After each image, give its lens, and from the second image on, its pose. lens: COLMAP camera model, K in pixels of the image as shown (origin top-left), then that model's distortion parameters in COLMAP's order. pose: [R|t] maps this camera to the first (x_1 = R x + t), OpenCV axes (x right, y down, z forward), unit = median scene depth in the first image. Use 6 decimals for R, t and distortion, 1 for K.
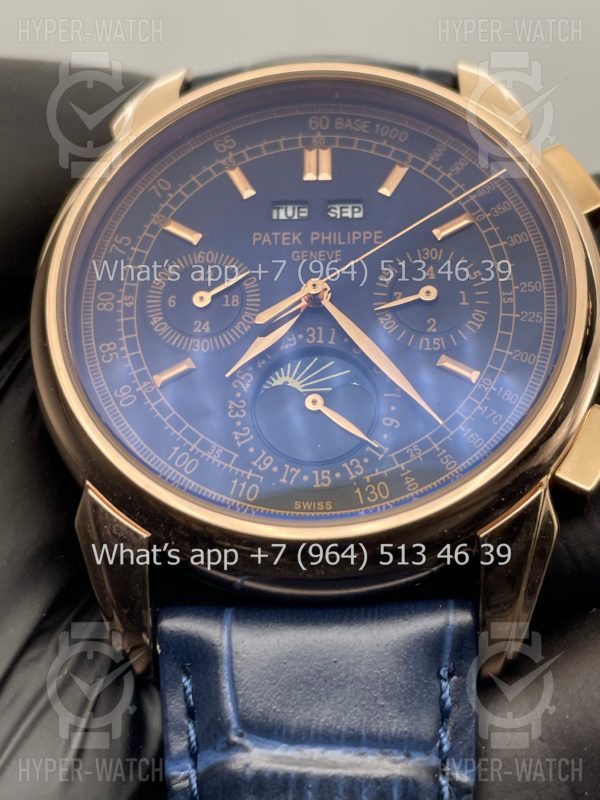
lens RADIAL K [[1271.8, 0, 304.3], [0, 1271.8, 401.4], [0, 0, 1]] dist [0.154284, 0.000000]
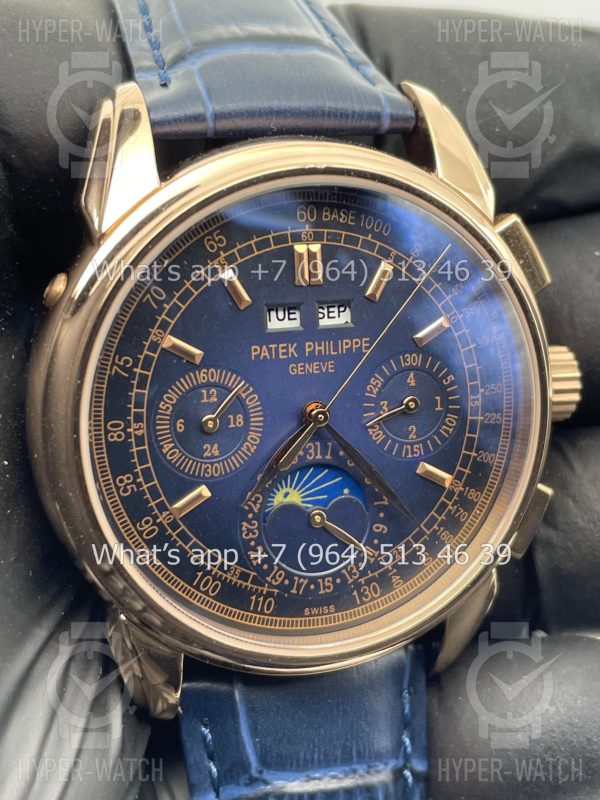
lens RADIAL K [[1271.8, 0, 301.1], [0, 1271.8, 398.6], [0, 0, 1]] dist [0.154284, 0.000000]
pose [[0.932747, -0.102500, 0.345655, -0.371940], [-0.100121, 0.847384, 0.521456, -0.653662], [-0.346352, -0.520994, 0.780132, 0.176495]]
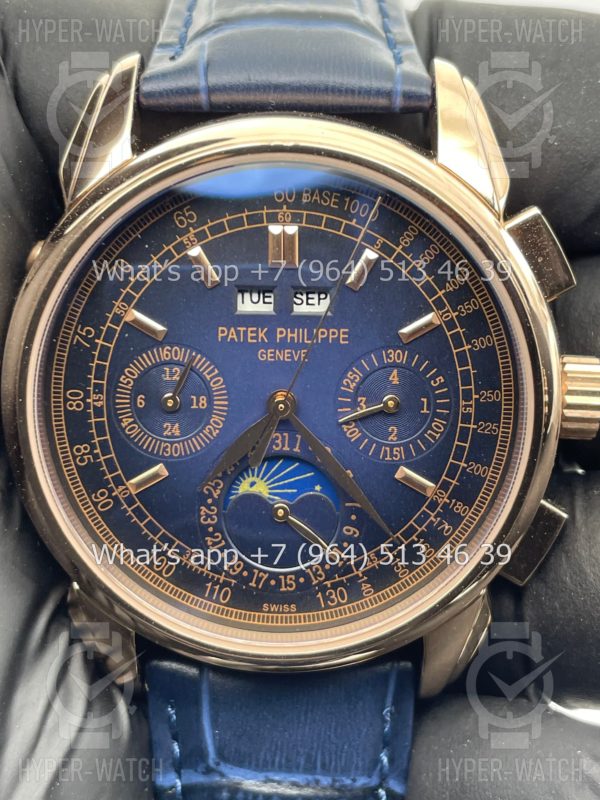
lens RADIAL K [[1271.8, 0, 295.7], [0, 1271.8, 395.2], [0, 0, 1]] dist [0.154284, 0.000000]
pose [[0.998864, -0.010167, 0.046556, -0.027748], [-0.016877, 0.838171, 0.545146, -0.650308], [-0.044565, -0.545312, 0.837048, 0.145444]]
